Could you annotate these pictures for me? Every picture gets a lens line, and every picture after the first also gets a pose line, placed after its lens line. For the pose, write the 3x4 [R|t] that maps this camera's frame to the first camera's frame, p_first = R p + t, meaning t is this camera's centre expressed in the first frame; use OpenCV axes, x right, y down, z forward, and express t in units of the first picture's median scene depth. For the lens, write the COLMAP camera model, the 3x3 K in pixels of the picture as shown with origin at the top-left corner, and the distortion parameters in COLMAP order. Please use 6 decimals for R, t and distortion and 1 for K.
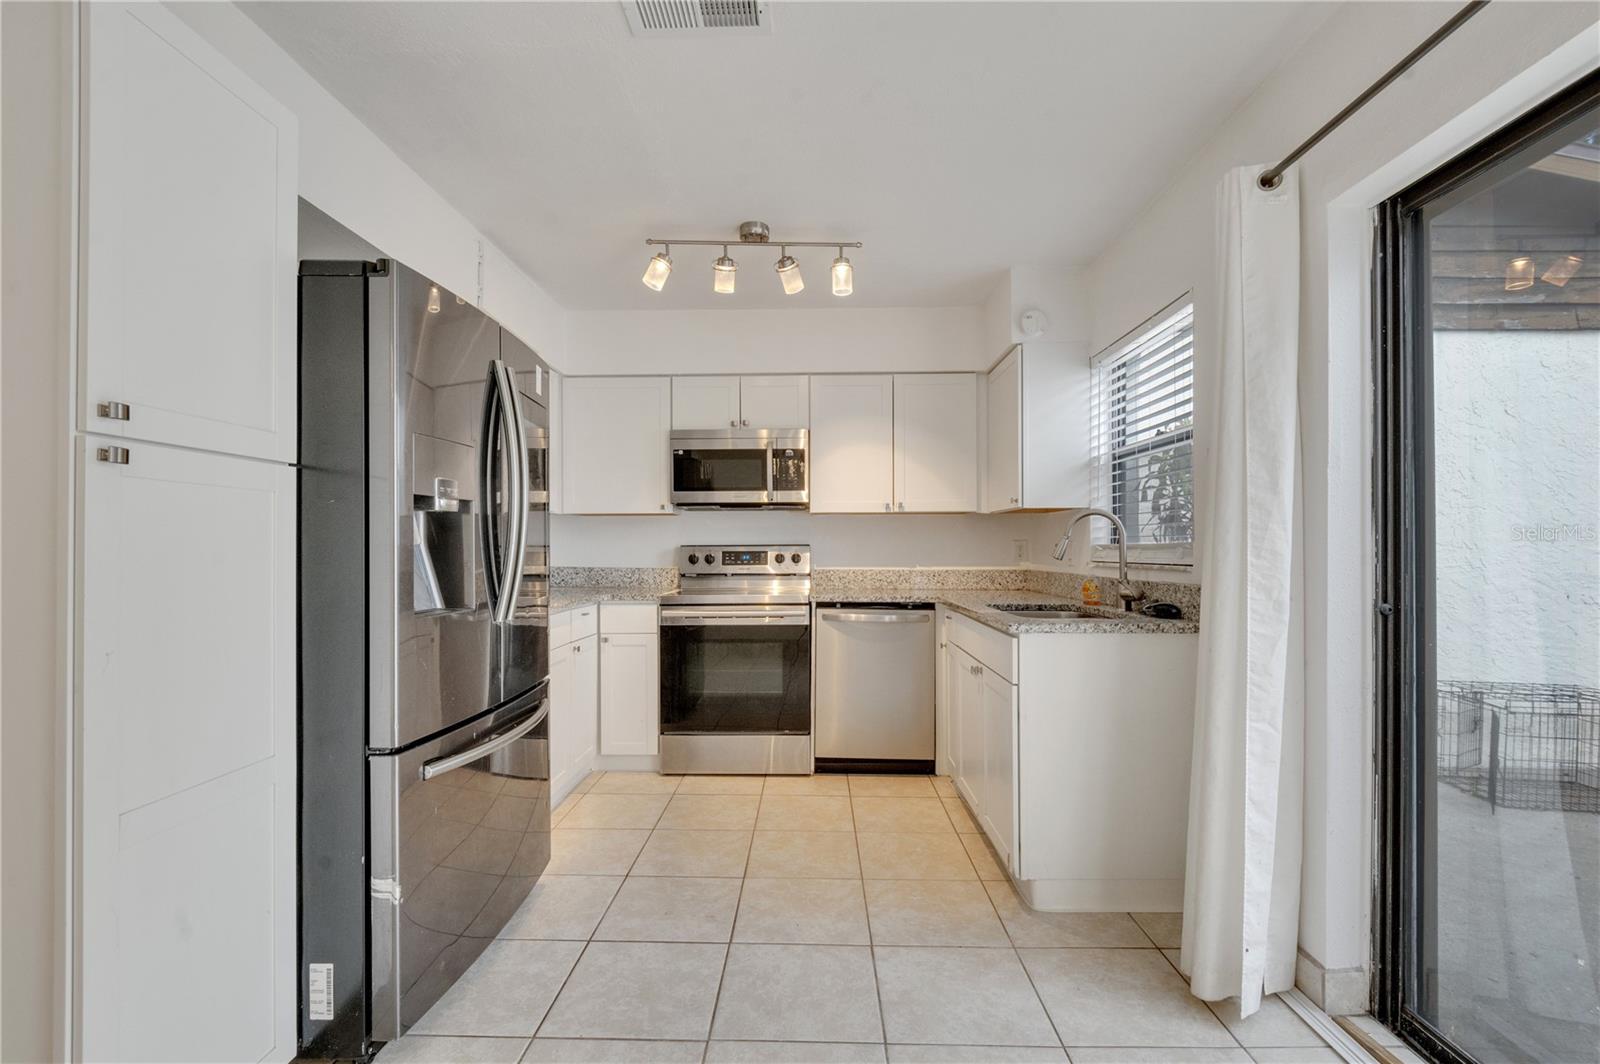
lens RADIAL K [[709.9, 0, 800.6], [0, 709.9, 544.2], [0, 0, 1]] dist [0.001817, -0.003851]
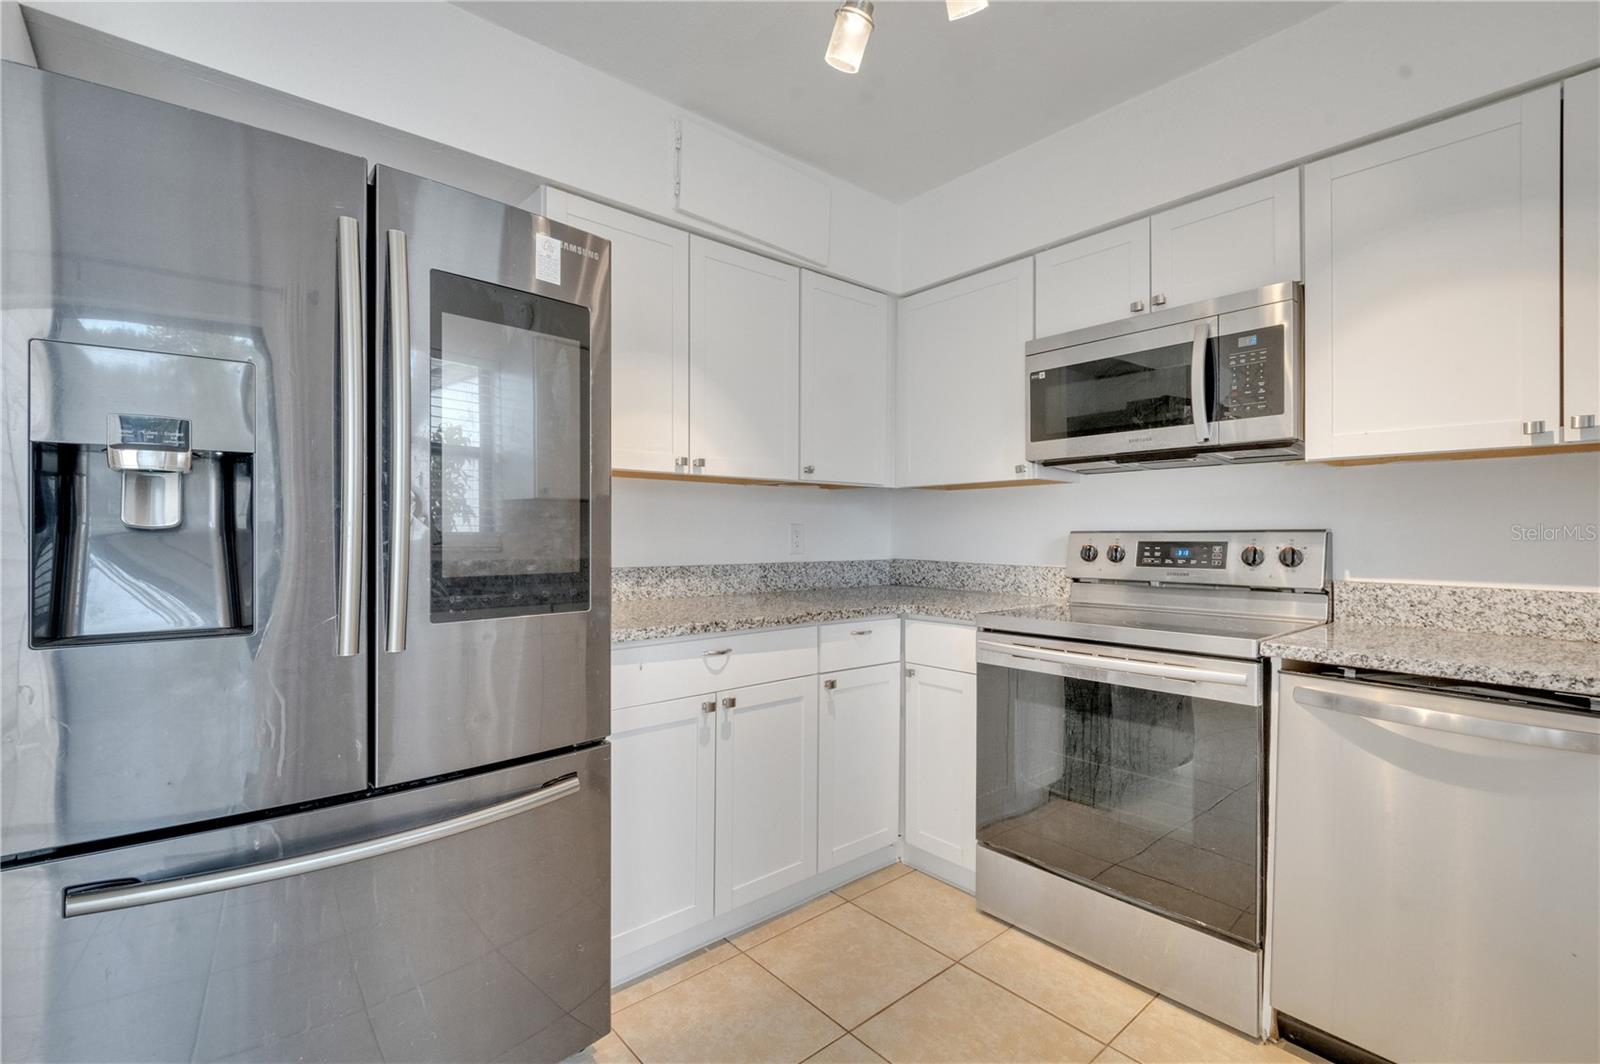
lens RADIAL K [[709.9, 0, 802.1], [0, 709.9, 536.0], [0, 0, 1]] dist [0.001817, -0.003851]
pose [[0.674188, 0.005946, -0.738536, 0.165752], [-0.000371, 0.999970, 0.007712, 0.001701], [0.738560, -0.004926, 0.674170, 0.539943]]
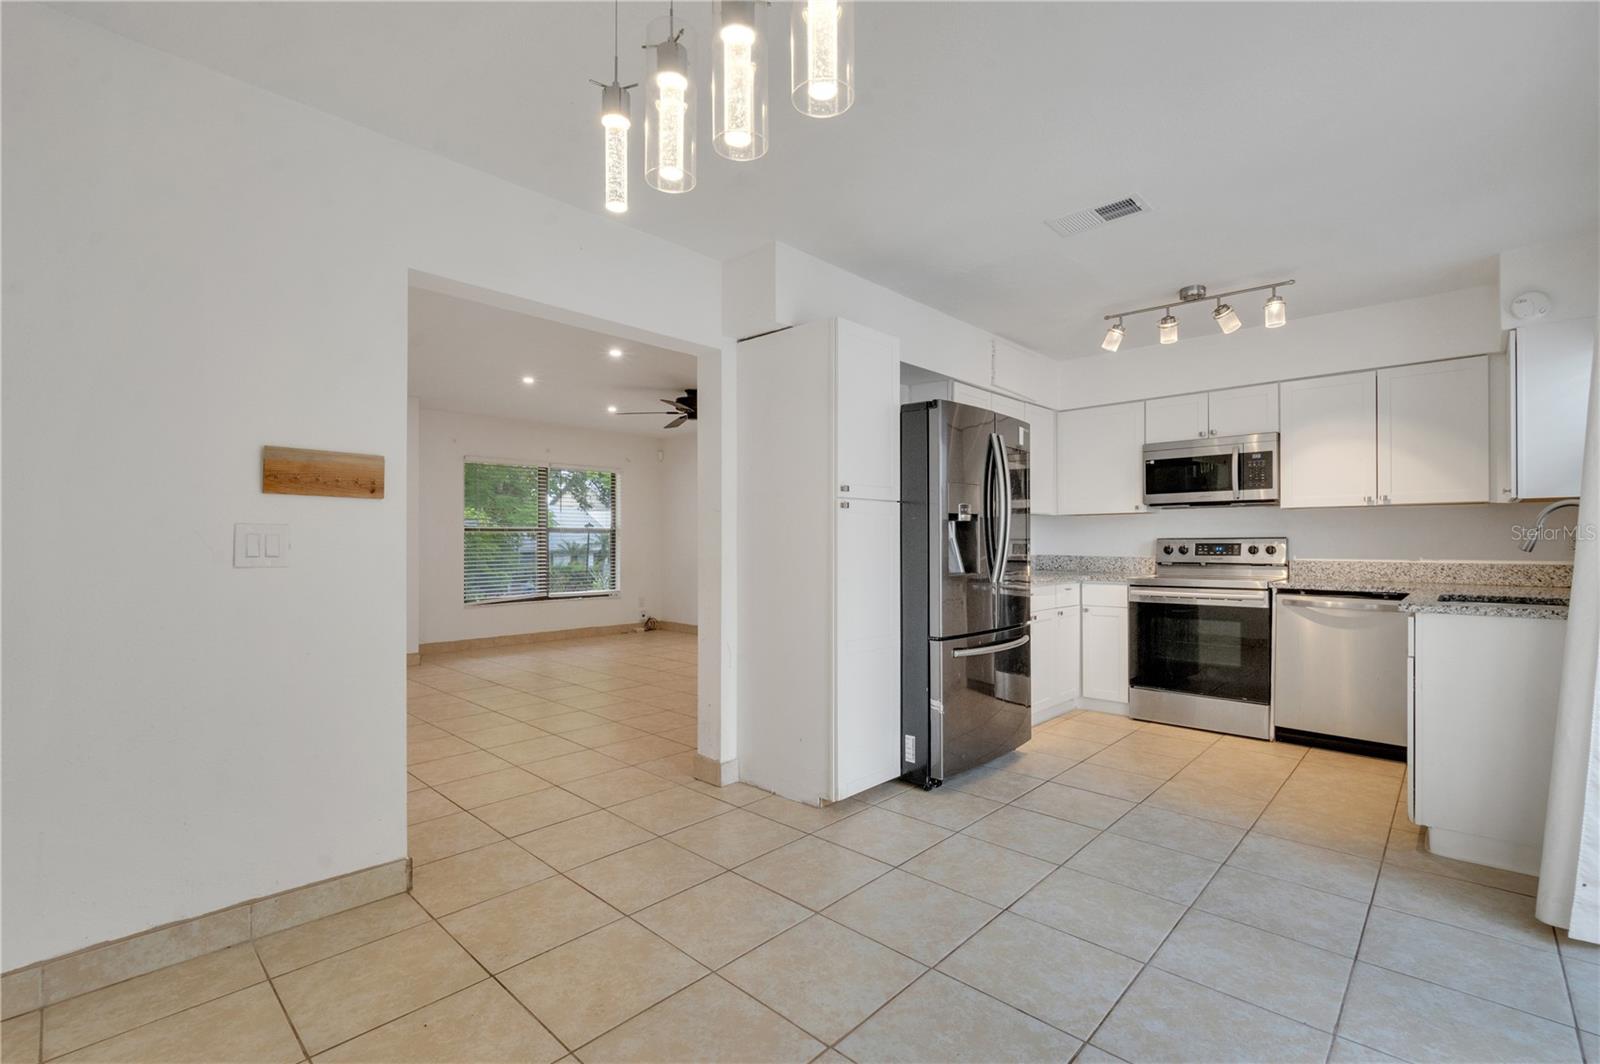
lens RADIAL K [[709.9, 0, 794.9], [0, 709.9, 546.6], [0, 0, 1]] dist [0.001817, -0.003851]
pose [[0.739796, 0.004302, -0.672817, 0.240676], [0.003850, 0.999936, 0.010627, 0.000414], [0.672820, -0.010452, 0.739733, -0.386954]]
